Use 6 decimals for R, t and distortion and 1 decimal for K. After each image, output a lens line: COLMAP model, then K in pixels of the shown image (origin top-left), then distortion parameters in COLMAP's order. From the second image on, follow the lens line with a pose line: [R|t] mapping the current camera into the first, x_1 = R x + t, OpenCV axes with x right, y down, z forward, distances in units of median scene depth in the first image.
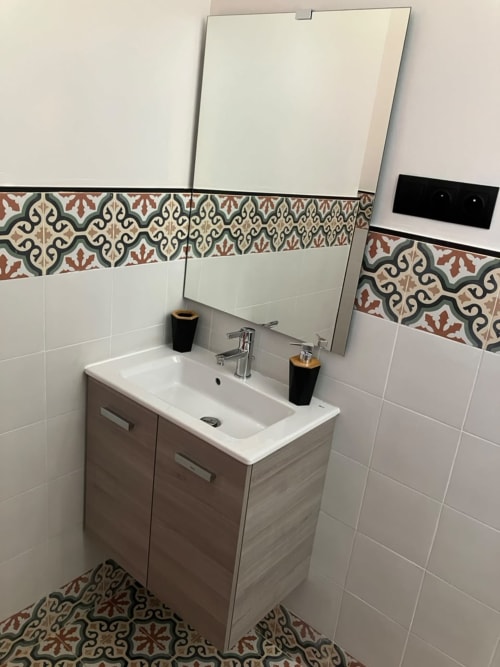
lens RADIAL K [[547.7, 0, 250.0], [0, 547.7, 333.5], [0, 0, 1]] dist [0.041499, -0.075368]
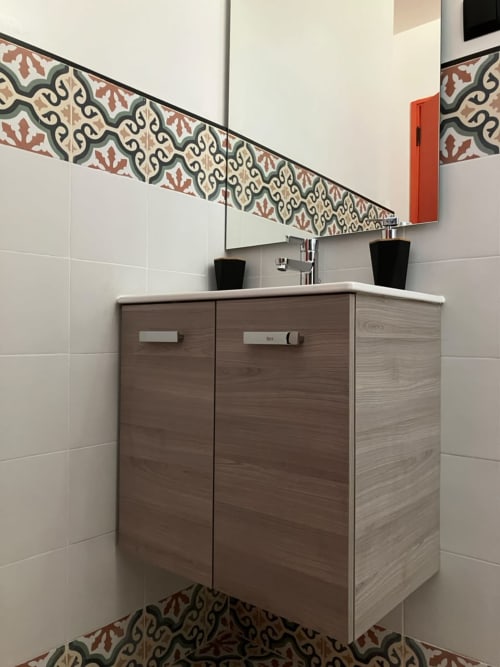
lens RADIAL K [[547.7, 0, 250.0], [0, 547.7, 333.5], [0, 0, 1]] dist [0.041499, -0.075368]
pose [[0.994521, -0.104496, -0.003051, -0.117352], [0.097498, 0.937657, -0.333606, 0.437219], [0.037721, 0.331480, 0.942708, 0.280917]]
